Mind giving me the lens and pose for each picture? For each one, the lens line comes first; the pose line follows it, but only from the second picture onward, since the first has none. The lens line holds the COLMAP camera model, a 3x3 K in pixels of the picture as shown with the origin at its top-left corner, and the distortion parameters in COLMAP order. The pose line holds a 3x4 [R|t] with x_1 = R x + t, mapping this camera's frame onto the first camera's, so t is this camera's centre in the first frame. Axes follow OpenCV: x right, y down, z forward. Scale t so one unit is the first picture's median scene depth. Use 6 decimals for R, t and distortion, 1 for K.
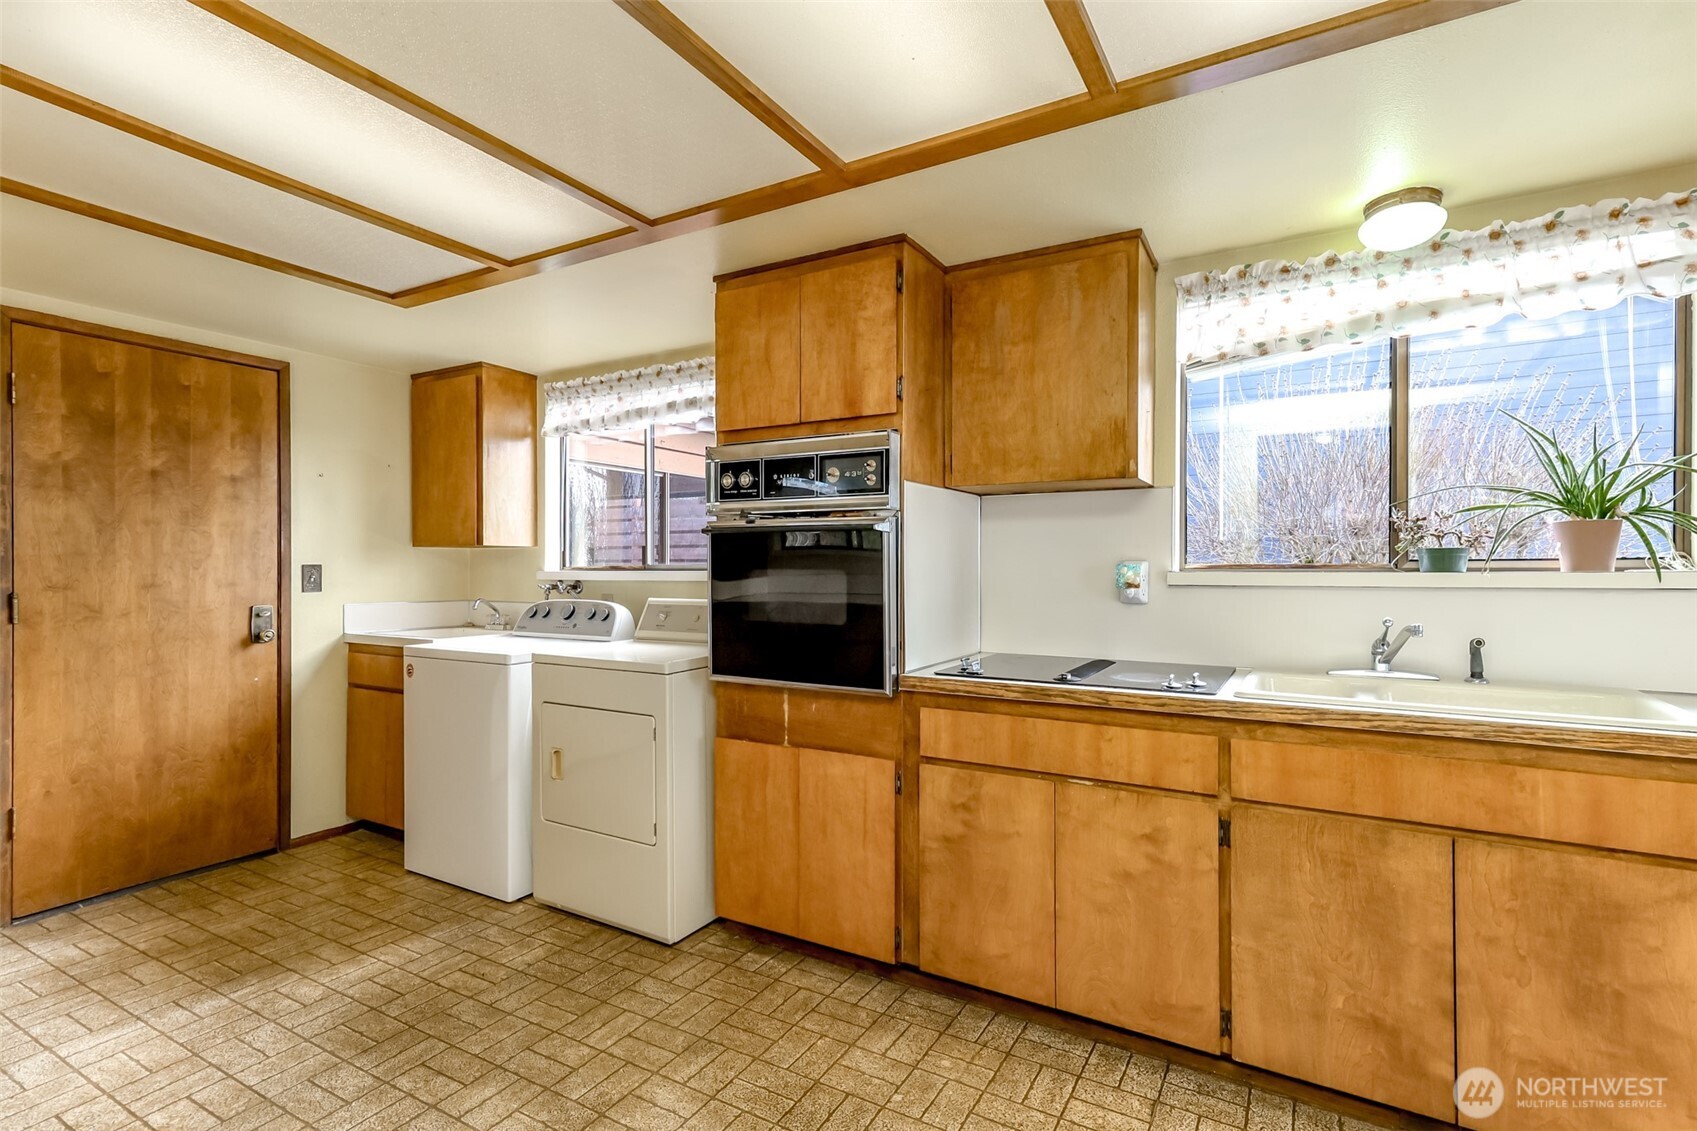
lens RADIAL K [[769.3, 0, 850.0], [0, 769.3, 562.5], [0, 0, 1]] dist [0.015580, 0.000611]
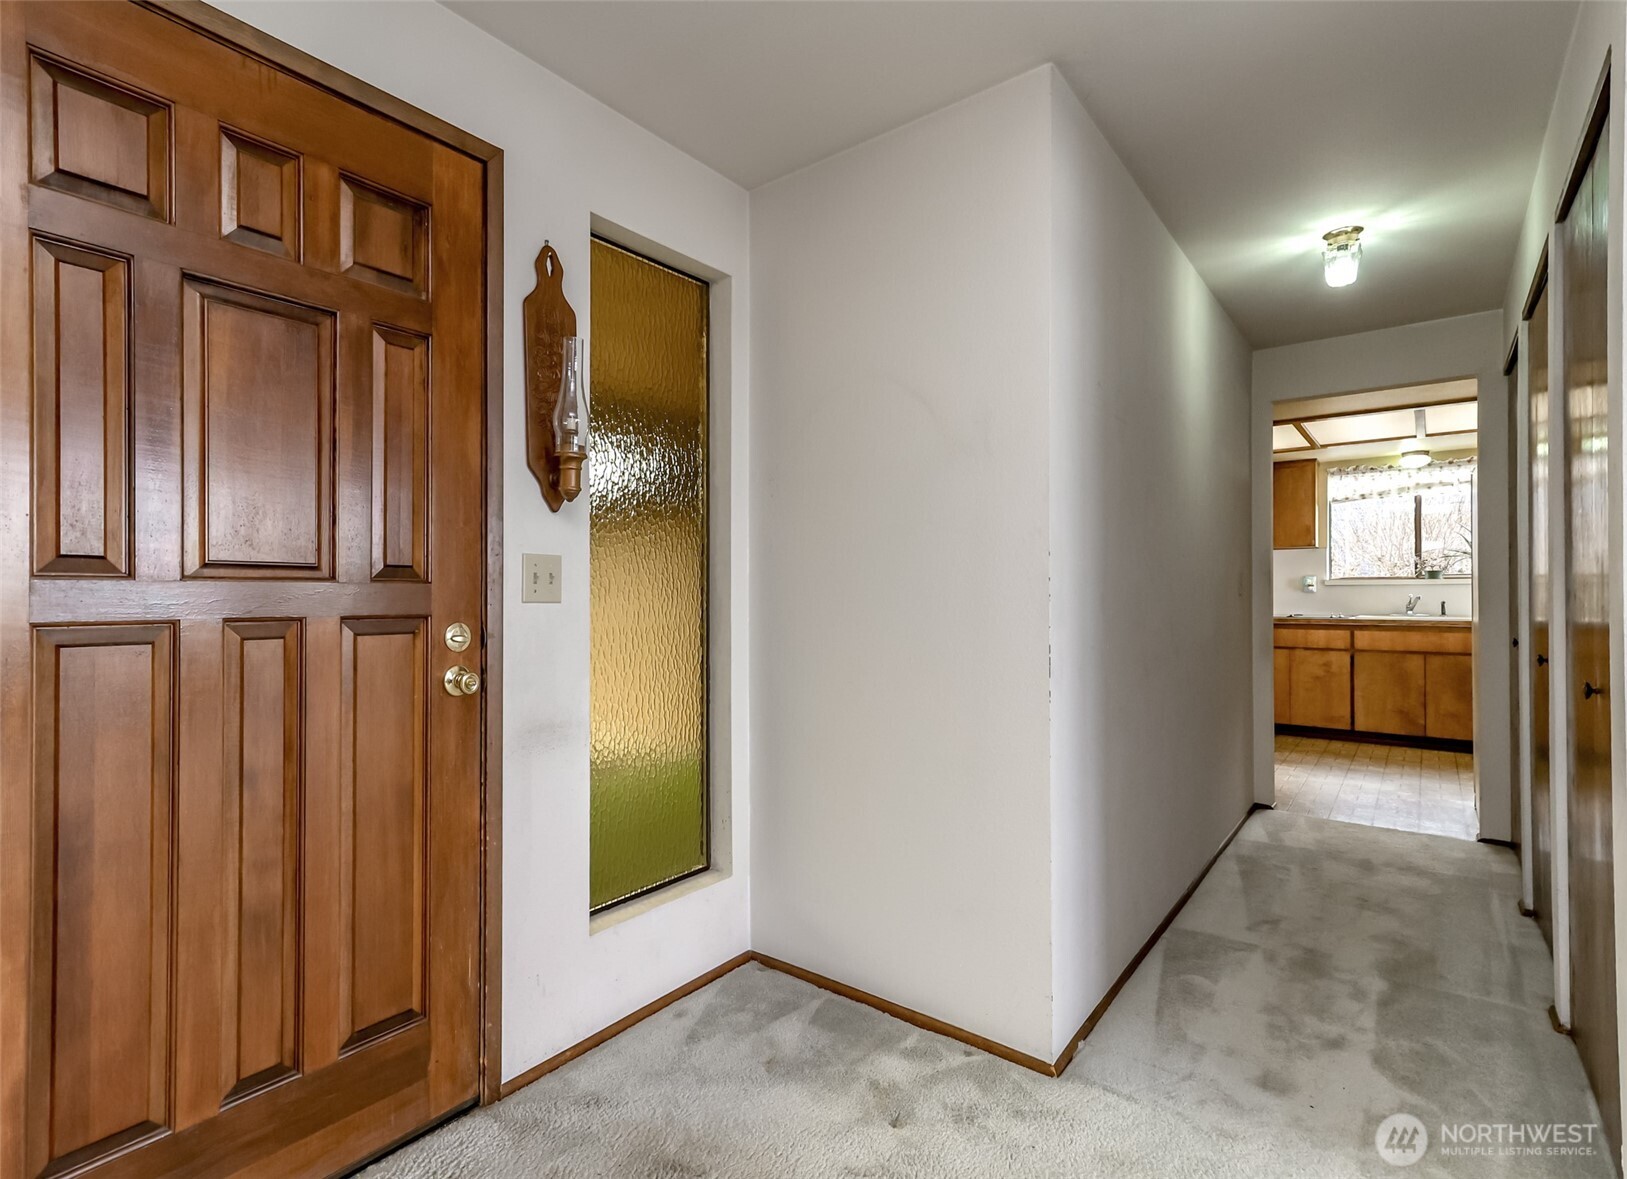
lens RADIAL K [[760.7, 0, 812.7], [0, 760.7, 588.5], [0, 0, 1]] dist [0.010348, -0.000716]
pose [[0.992650, -0.003194, -0.120978, -1.243365], [0.003243, 0.999995, 0.000209, 0.041746], [0.120976, -0.000600, 0.992655, -2.223063]]
